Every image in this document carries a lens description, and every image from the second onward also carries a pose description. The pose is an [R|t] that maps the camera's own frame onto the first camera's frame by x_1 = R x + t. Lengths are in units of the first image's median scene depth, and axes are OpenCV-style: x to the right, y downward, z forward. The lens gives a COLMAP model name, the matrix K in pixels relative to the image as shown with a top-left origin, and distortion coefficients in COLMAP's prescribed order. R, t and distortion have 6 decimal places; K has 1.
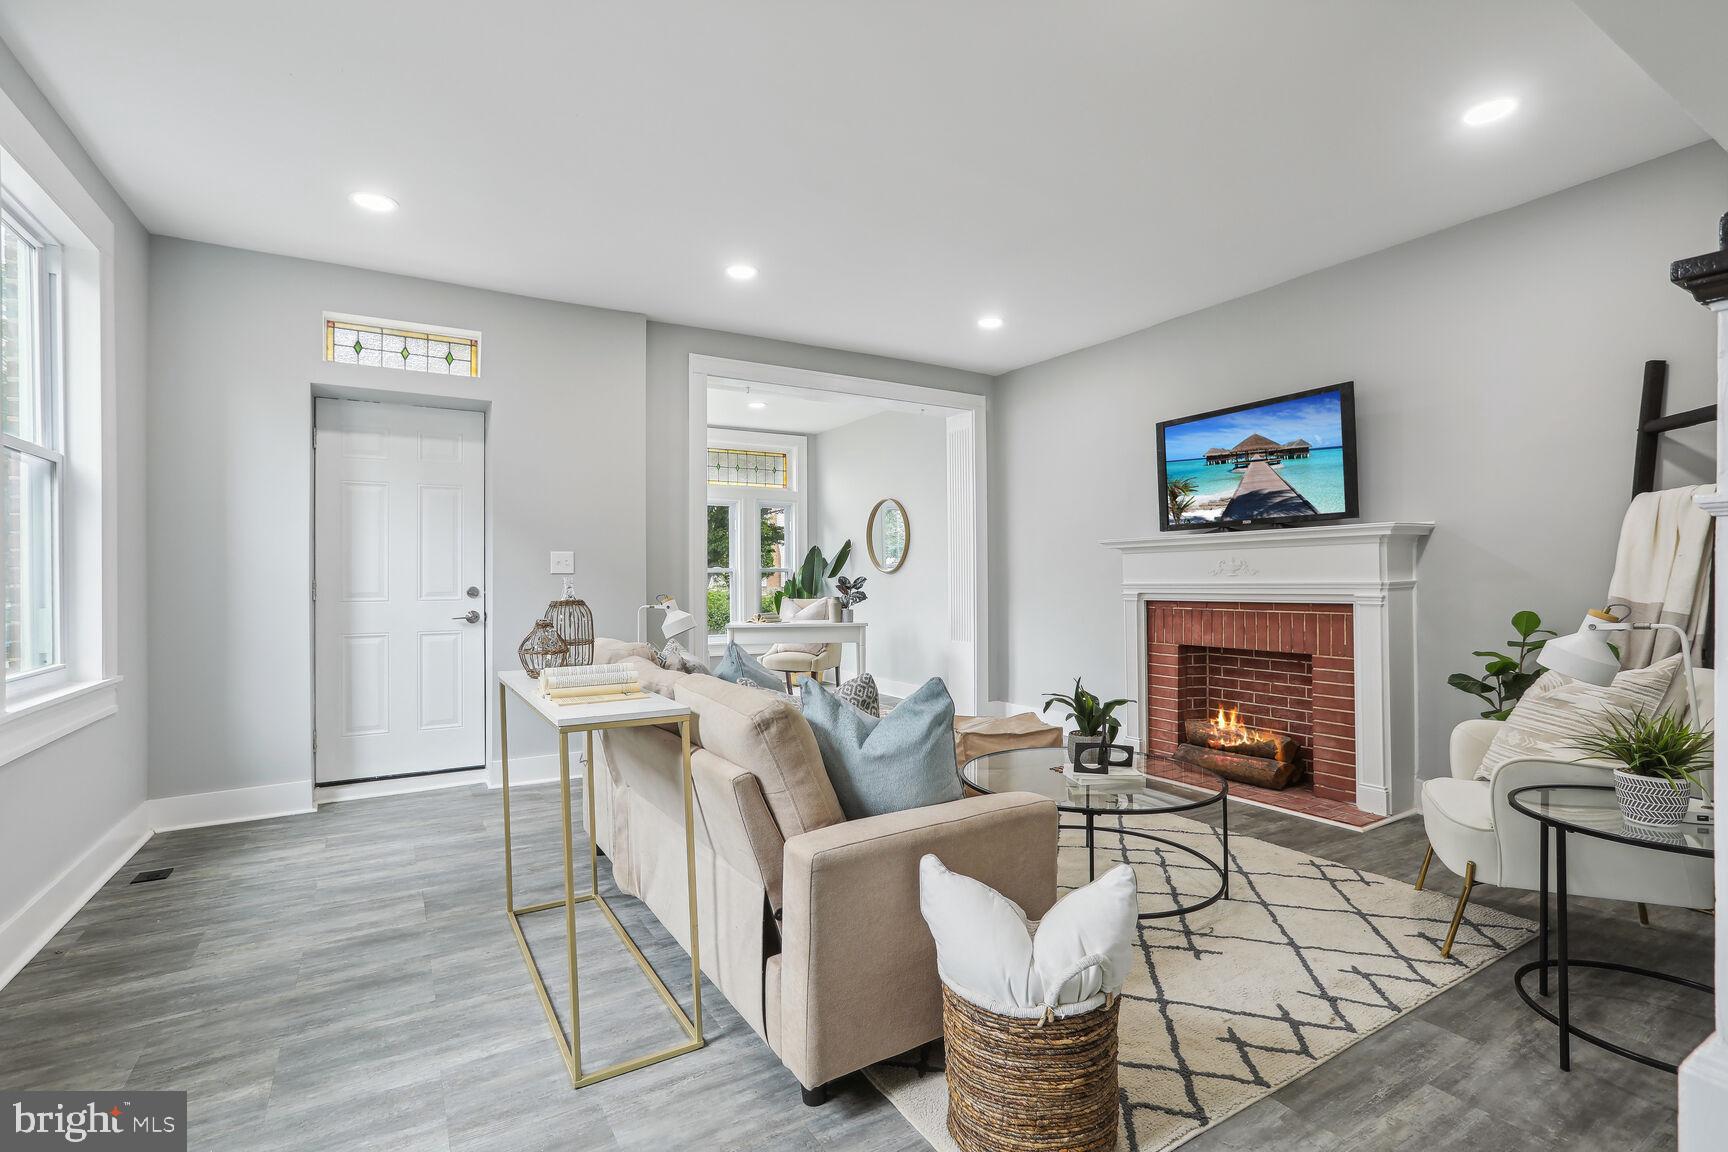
lens RADIAL K [[792.7, 0, 844.9], [0, 792.7, 583.9], [0, 0, 1]] dist [-0.022955, 0.011631]
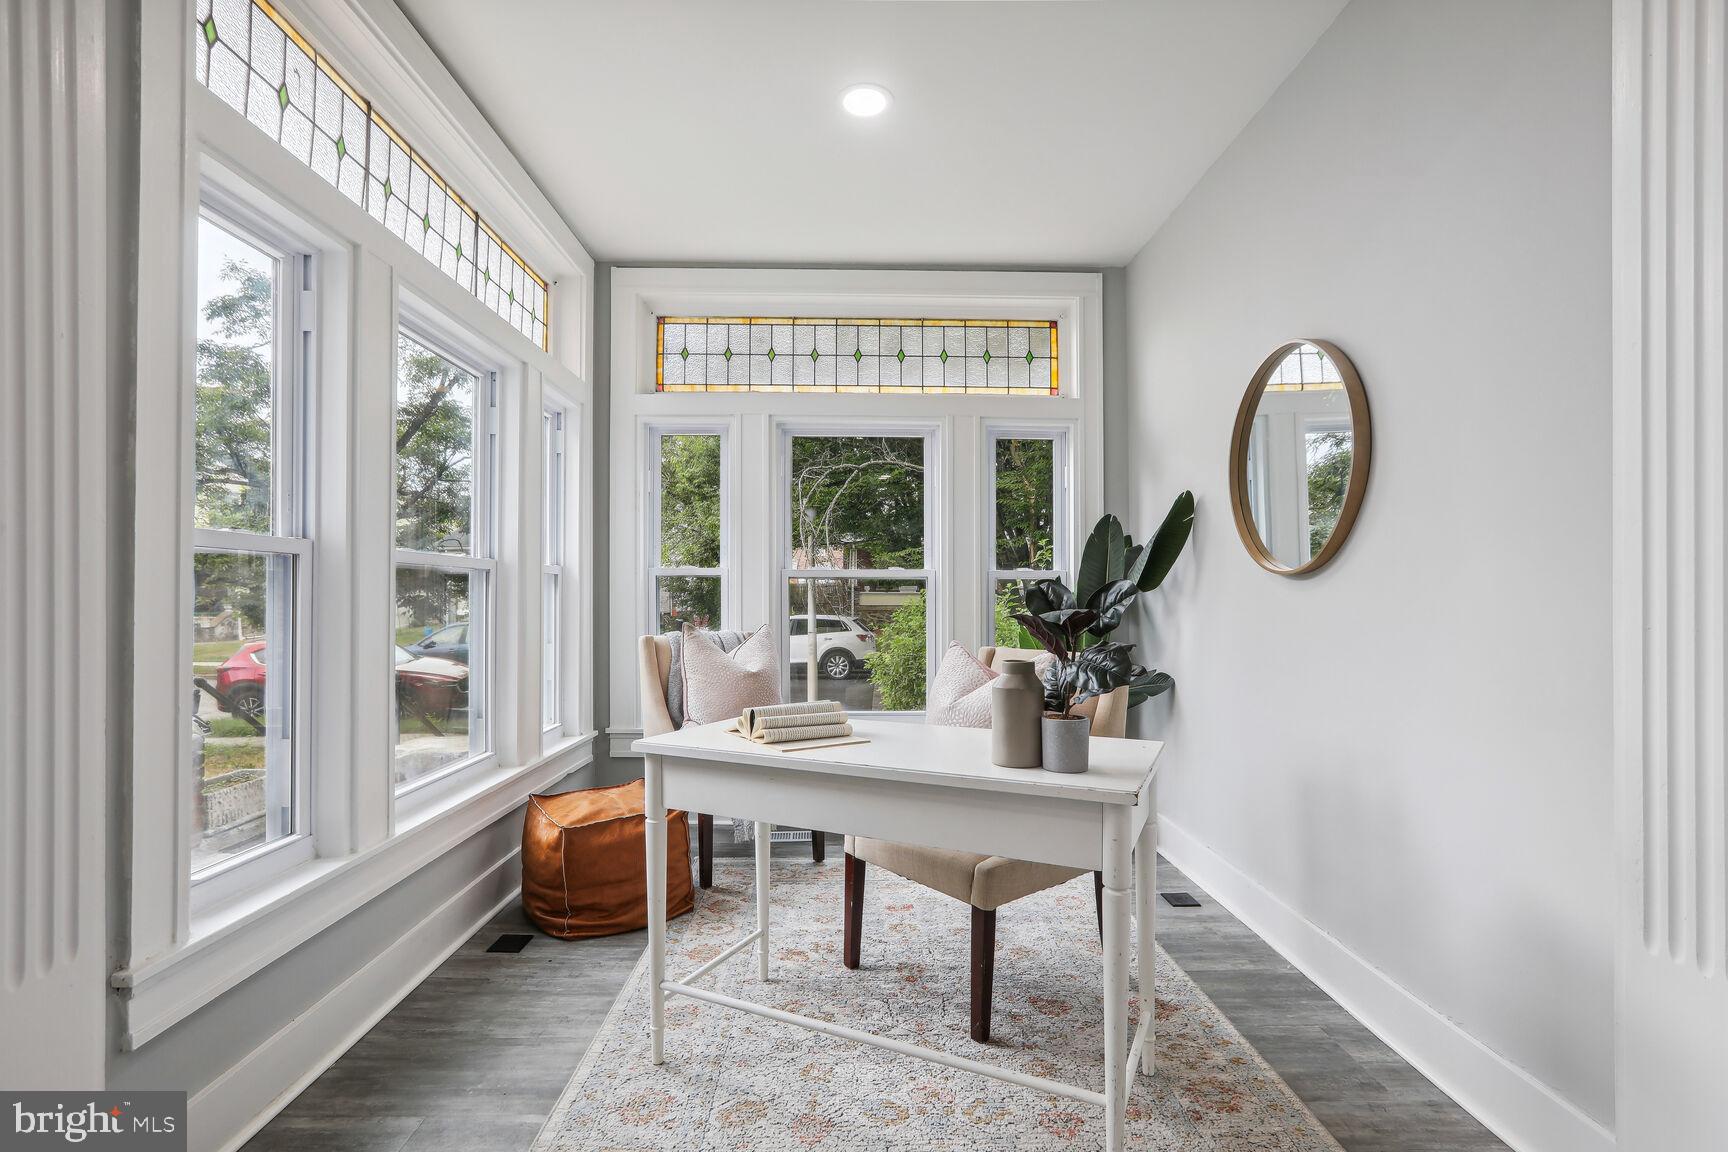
lens RADIAL K [[792.7, 0, 860.9], [0, 792.7, 589.2], [0, 0, 1]] dist [-0.022955, 0.011631]
pose [[0.880758, 0.003534, -0.473553, 0.060390], [-0.009693, 0.999897, -0.010567, -0.002922], [0.473467, 0.013898, 0.880702, 0.761670]]
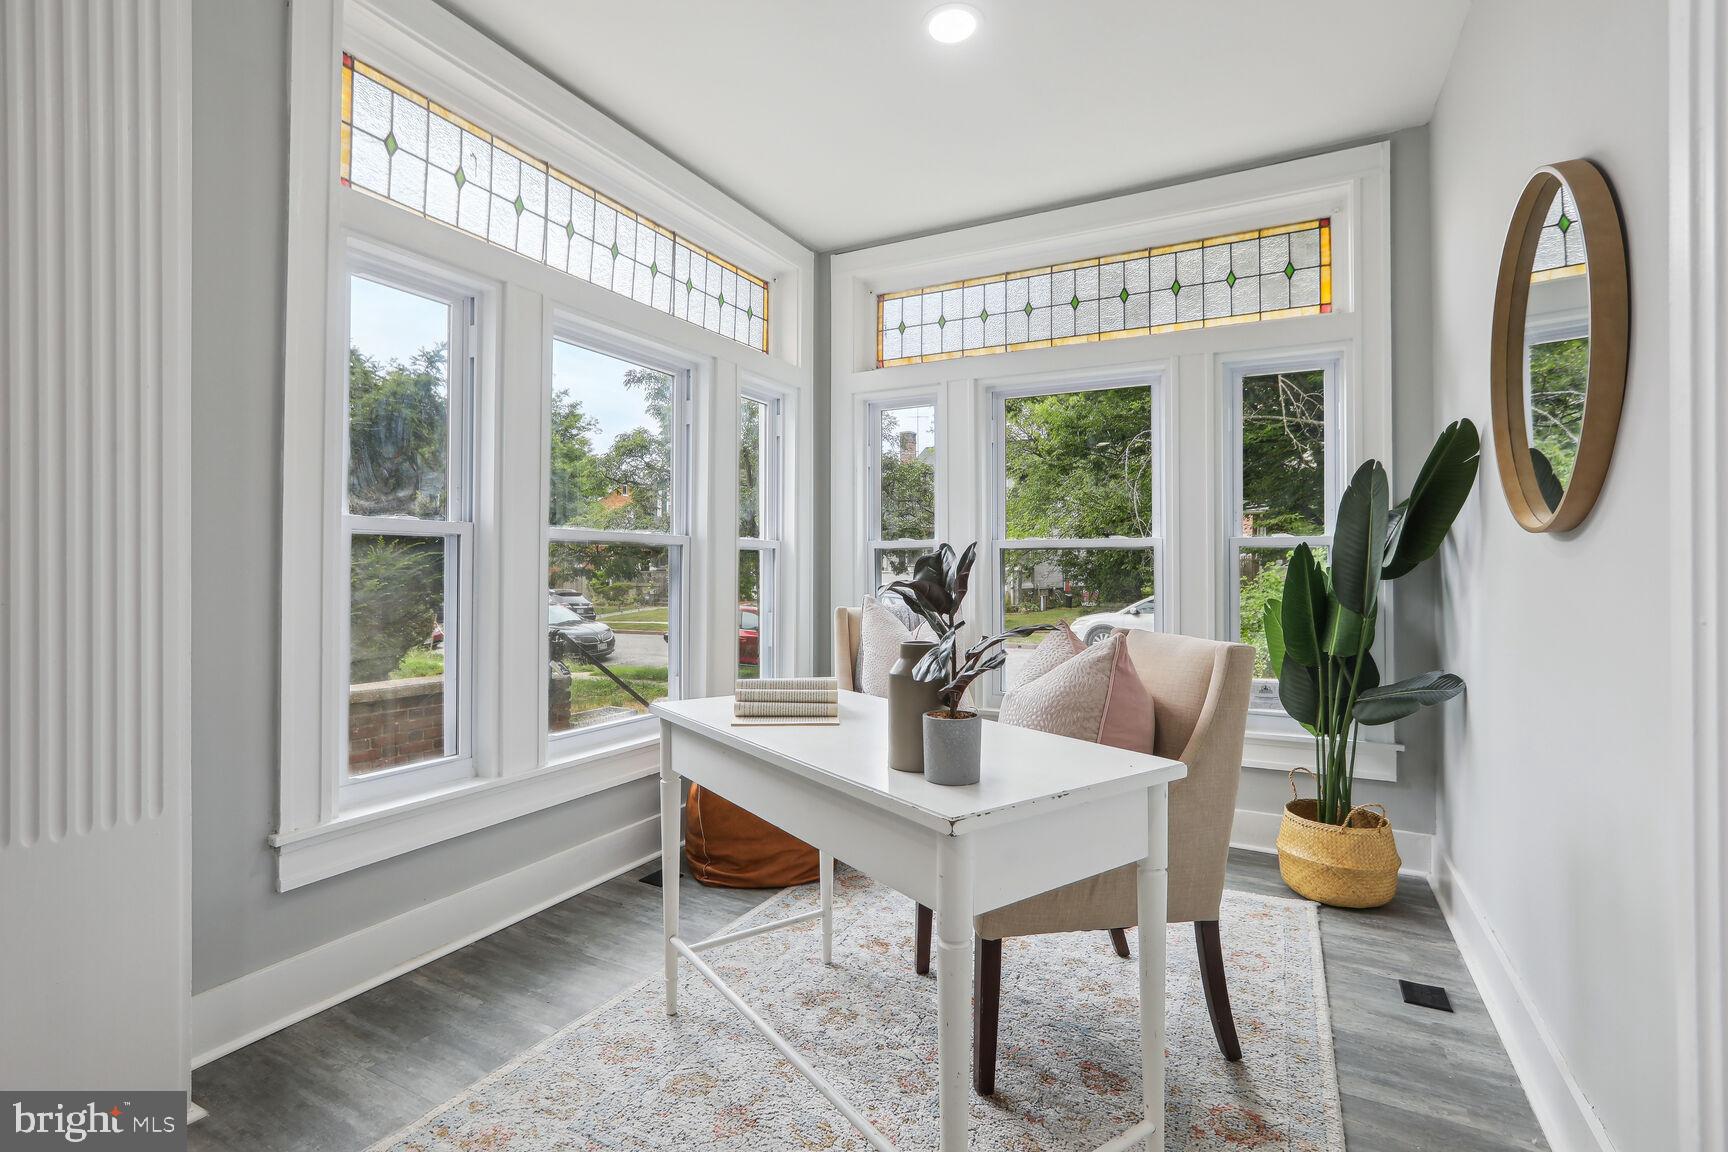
lens RADIAL K [[792.7, 0, 862.2], [0, 792.7, 560.9], [0, 0, 1]] dist [-0.022955, 0.011631]
pose [[0.539386, -0.001291, -0.842058, 0.155538], [-0.010837, 0.999905, -0.008474, -0.003377], [0.841989, 0.013696, 0.539321, 0.882873]]
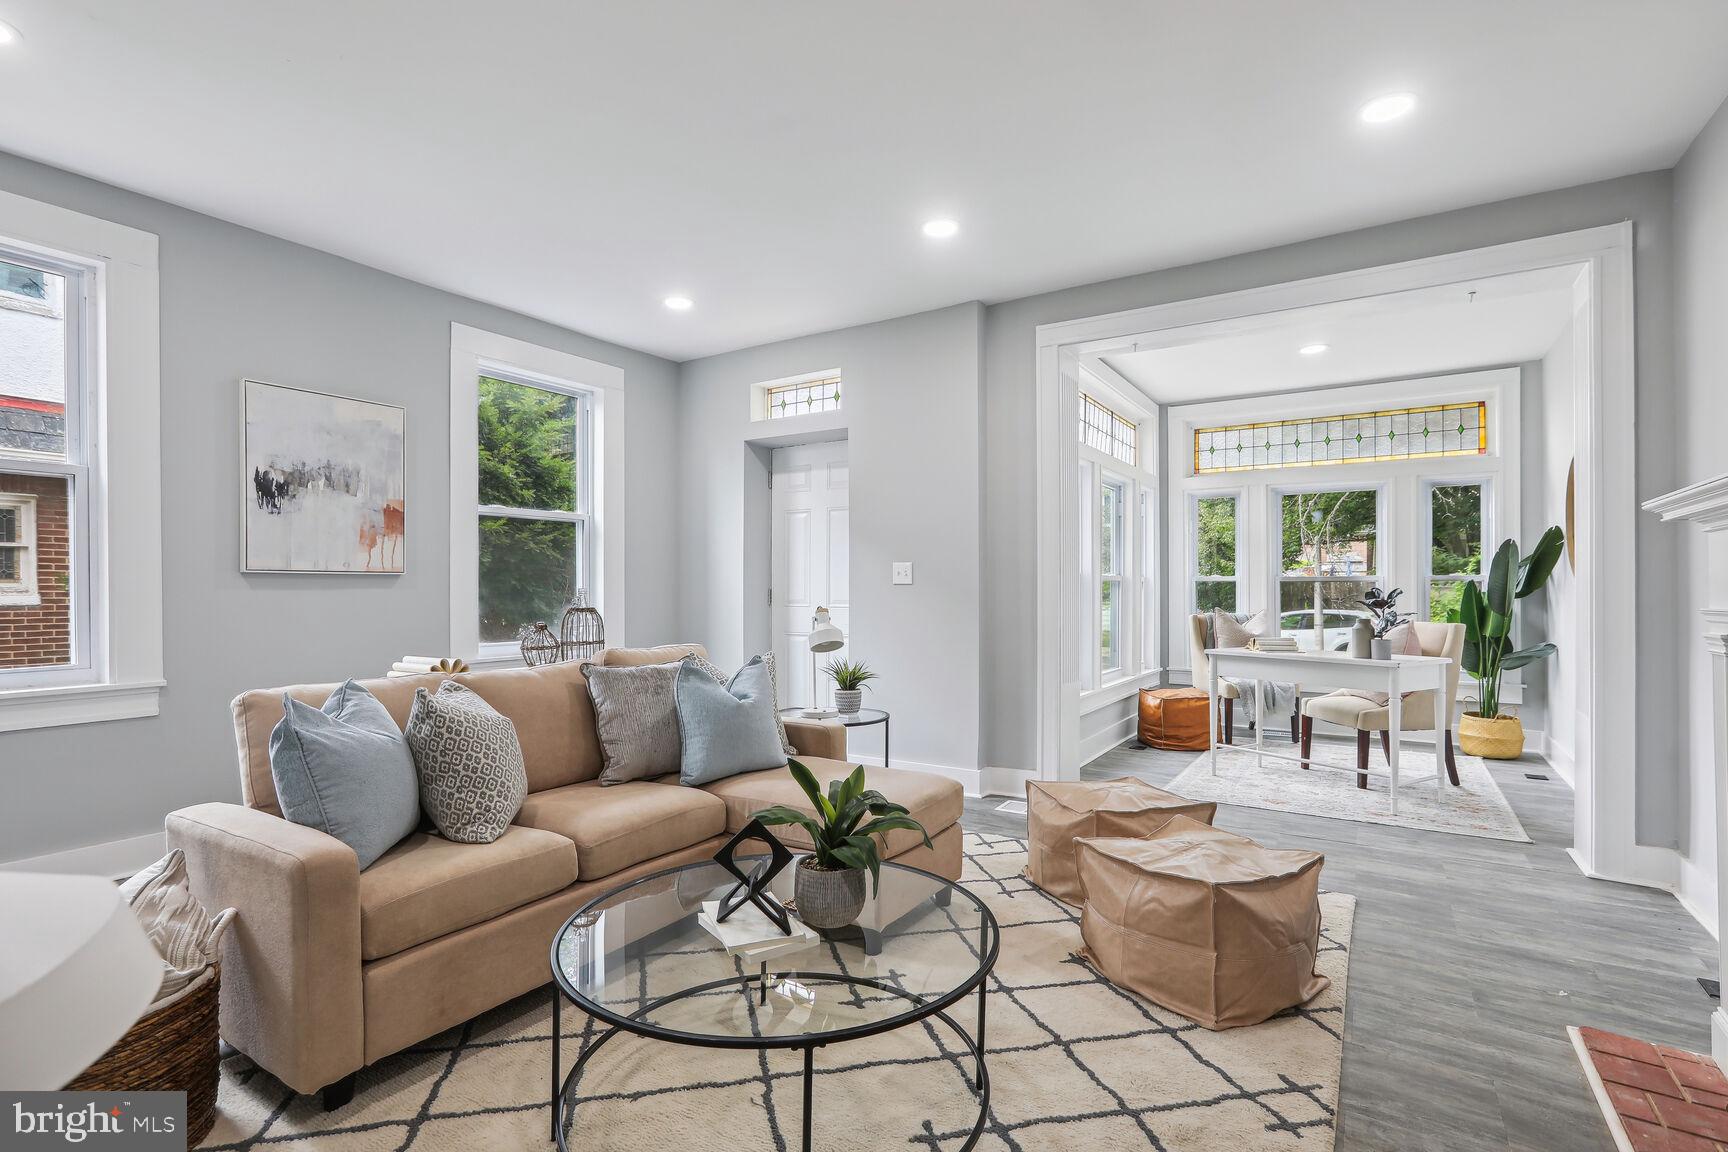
lens RADIAL K [[792.7, 0, 885.5], [0, 792.7, 592.2], [0, 0, 1]] dist [-0.022955, 0.011631]
pose [[0.477437, 0.006892, -0.878639, 0.369017], [-0.007699, 0.999964, 0.003660, -0.004472], [0.878632, 0.005017, 0.477473, 0.346839]]
